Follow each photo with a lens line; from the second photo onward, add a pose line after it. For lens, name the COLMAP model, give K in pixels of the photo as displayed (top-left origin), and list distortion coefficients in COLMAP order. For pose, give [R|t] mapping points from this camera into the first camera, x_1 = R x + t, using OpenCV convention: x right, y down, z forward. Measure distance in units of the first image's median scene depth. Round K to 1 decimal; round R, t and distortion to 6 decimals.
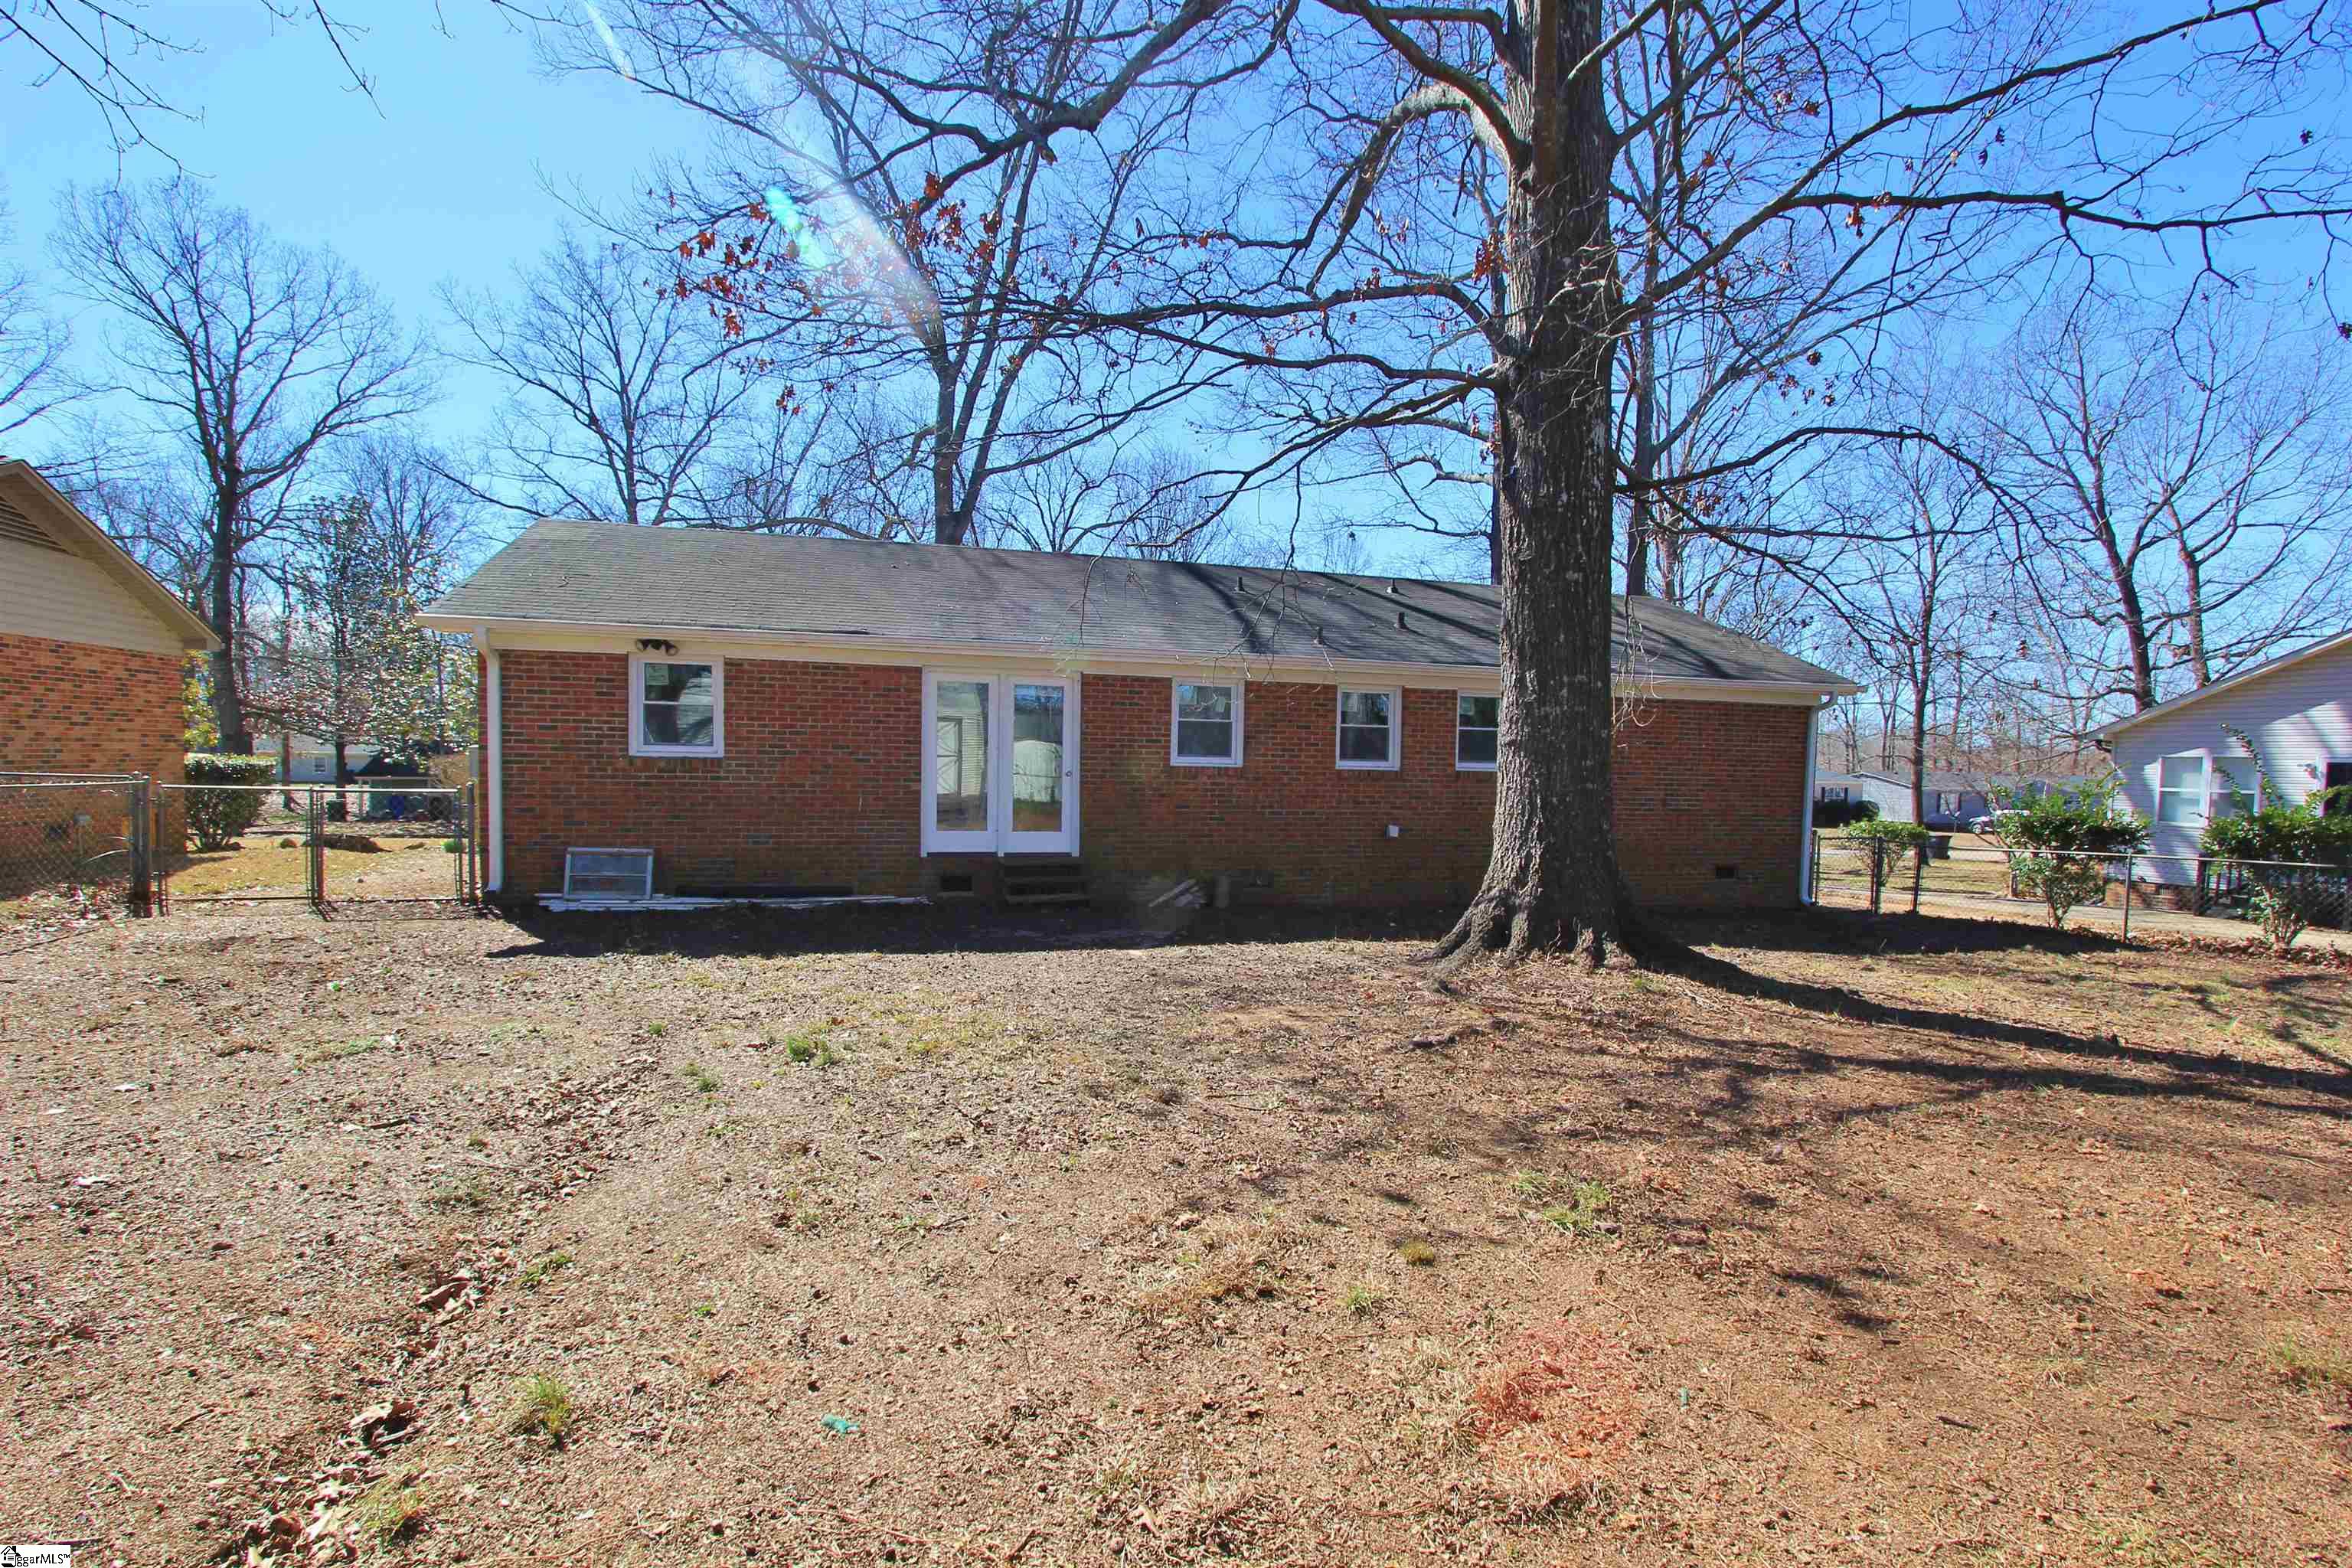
lens RADIAL K [[1086.9, 0, 1176.6], [0, 1086.9, 809.5], [0, 0, 1]] dist [-0.019840, 0.000896]
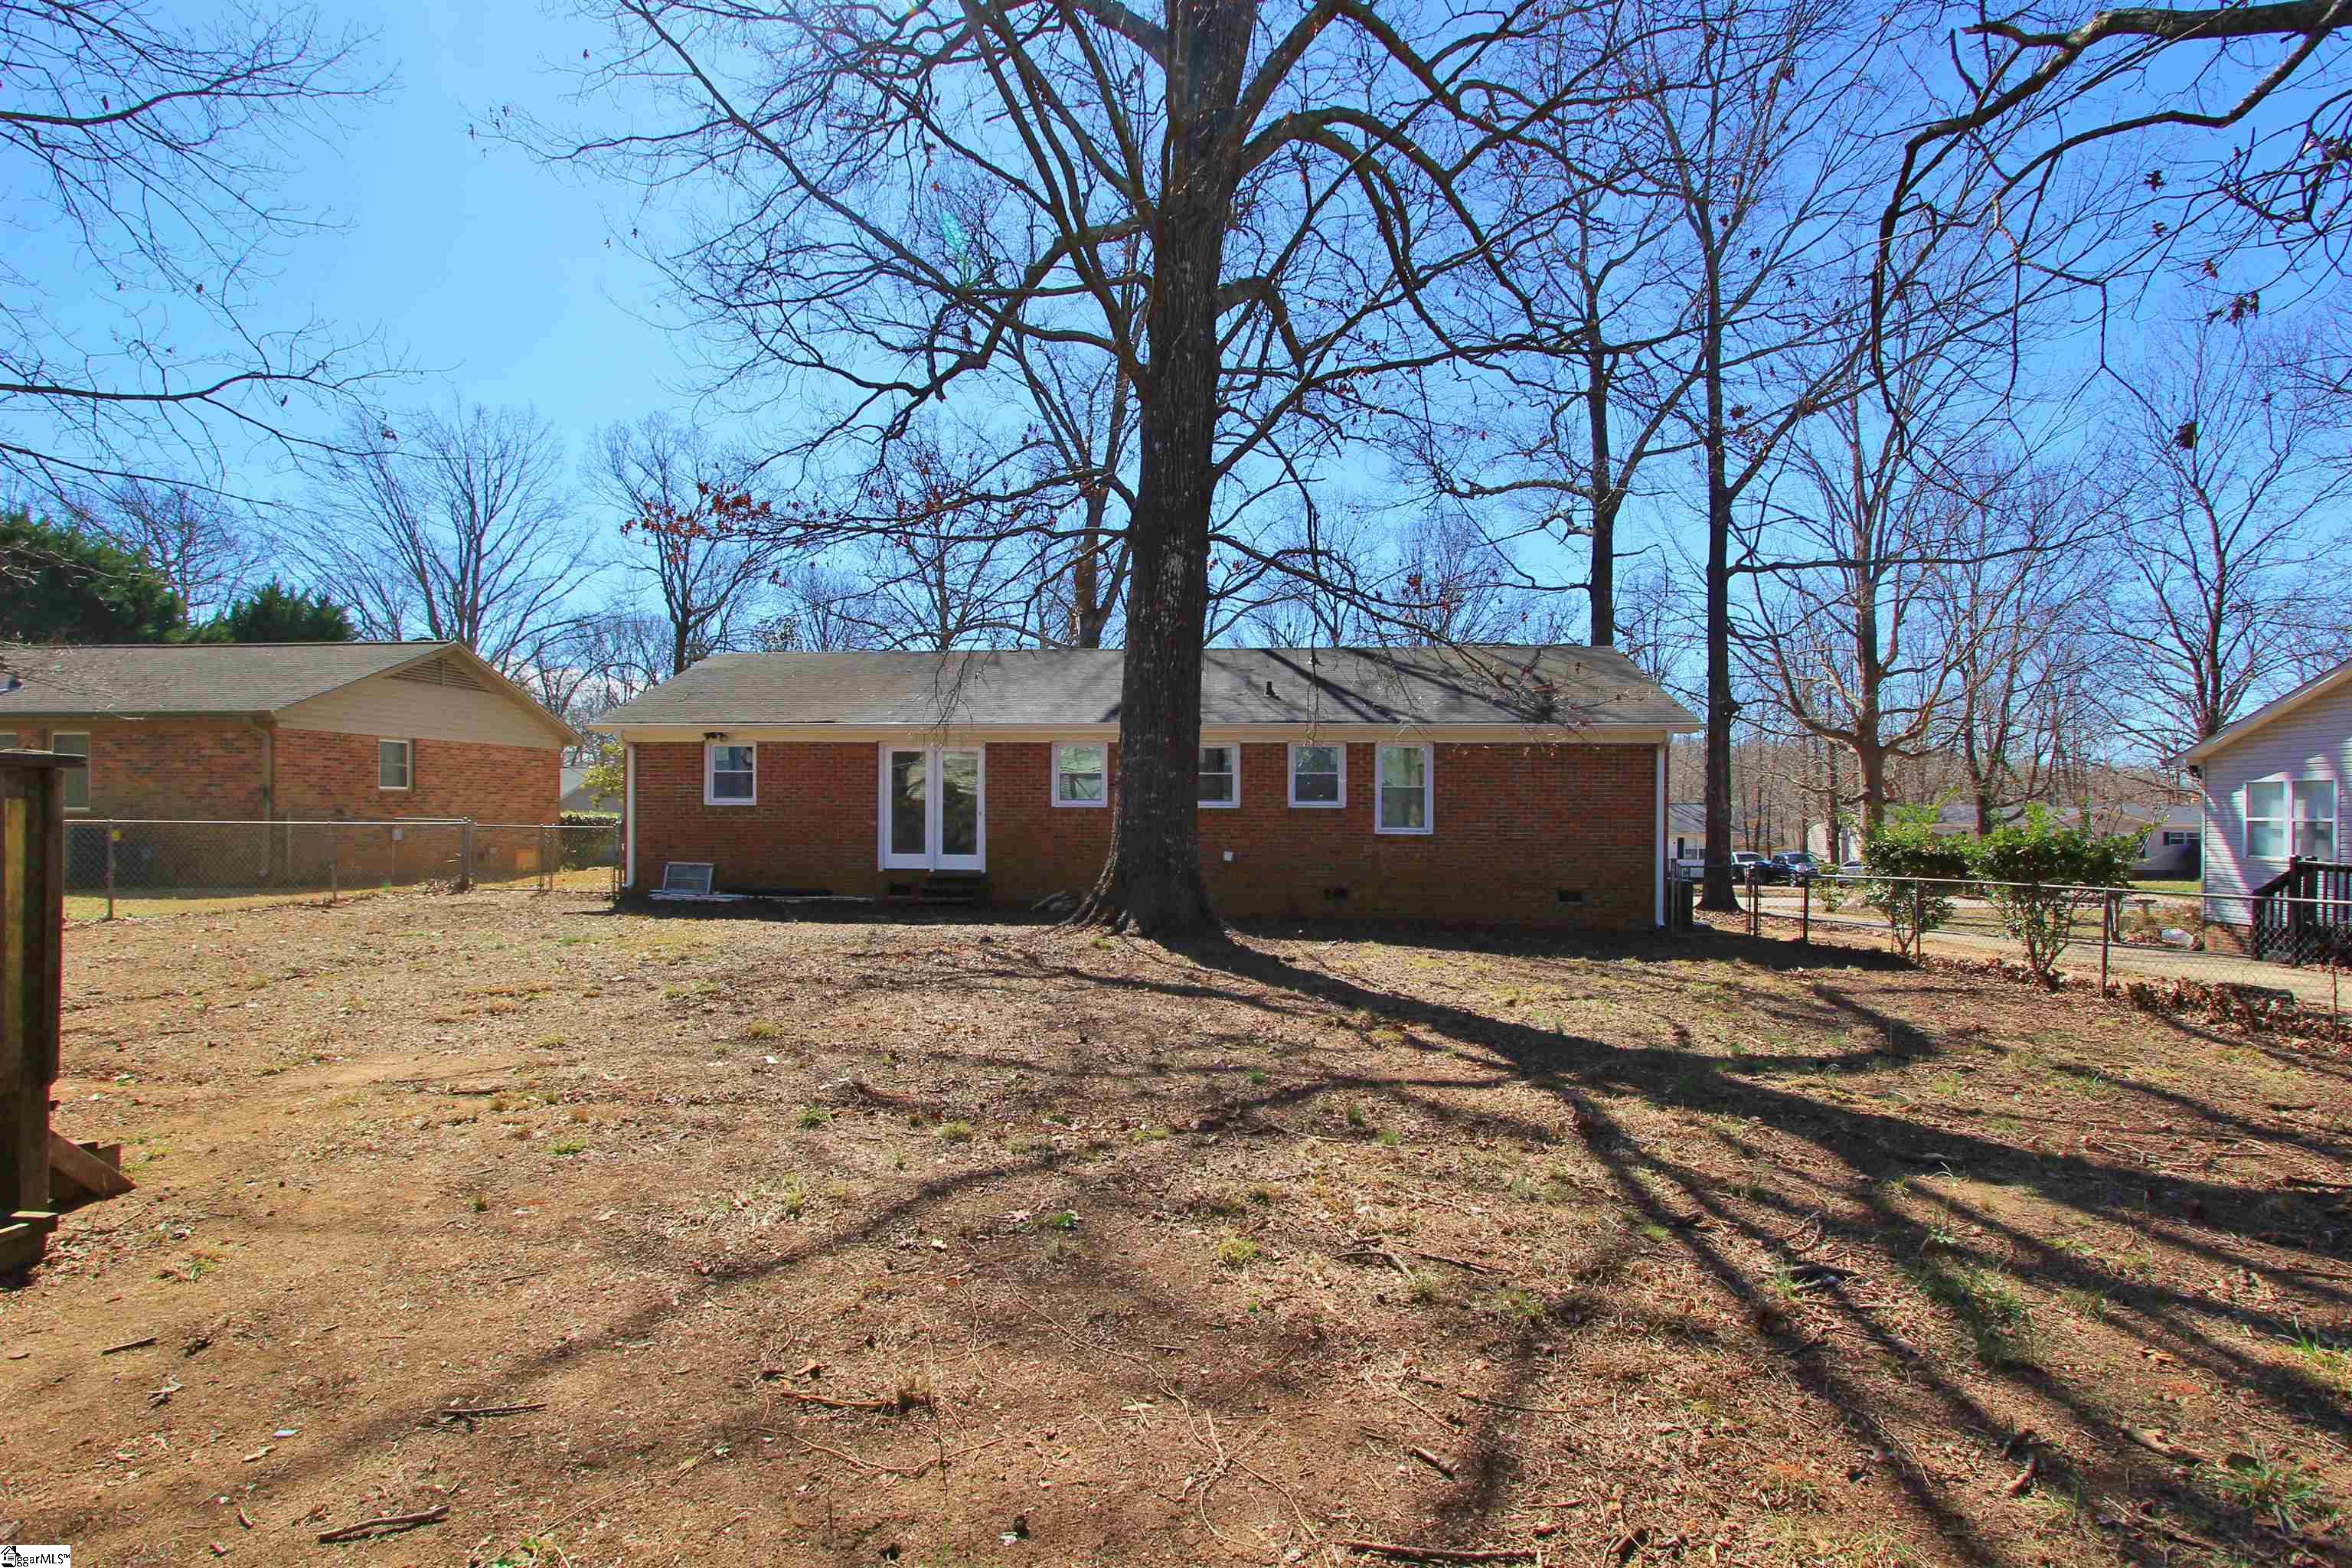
lens RADIAL K [[1089.1, 0, 1181.7], [0, 1089.1, 810.0], [0, 0, 1]] dist [-0.014862, 0.001499]
pose [[0.936219, -0.015705, -0.351066, 0.587940], [-0.002447, 0.998685, -0.051204, 0.031080], [0.351408, 0.048797, 0.934950, -0.208513]]
